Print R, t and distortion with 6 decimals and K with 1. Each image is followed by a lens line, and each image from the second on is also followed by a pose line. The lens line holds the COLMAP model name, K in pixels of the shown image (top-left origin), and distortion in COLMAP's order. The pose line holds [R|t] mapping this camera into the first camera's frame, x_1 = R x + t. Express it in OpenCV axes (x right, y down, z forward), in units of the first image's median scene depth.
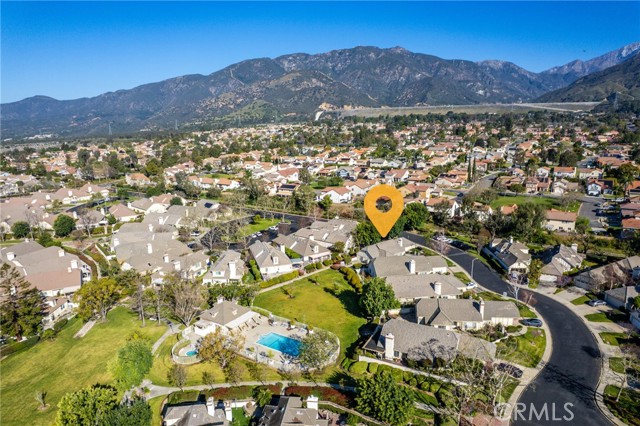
lens RADIAL K [[412.2, 0, 320.0], [0, 412.2, 213.0], [0, 0, 1]] dist [-0.073512, 0.072100]
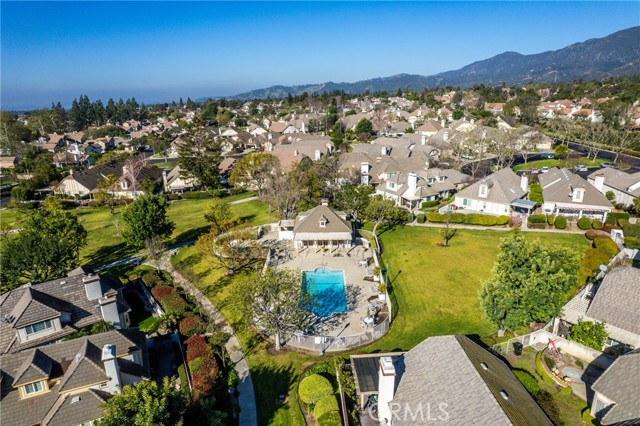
lens RADIAL K [[412.2, 0, 320.0], [0, 412.2, 213.0], [0, 0, 1]] dist [-0.073512, 0.072100]
pose [[0.540648, 0.258701, -0.800483, 0.260900], [-0.175170, 0.965304, 0.193657, 0.077847], [0.822809, 0.035520, 0.567206, 0.499348]]
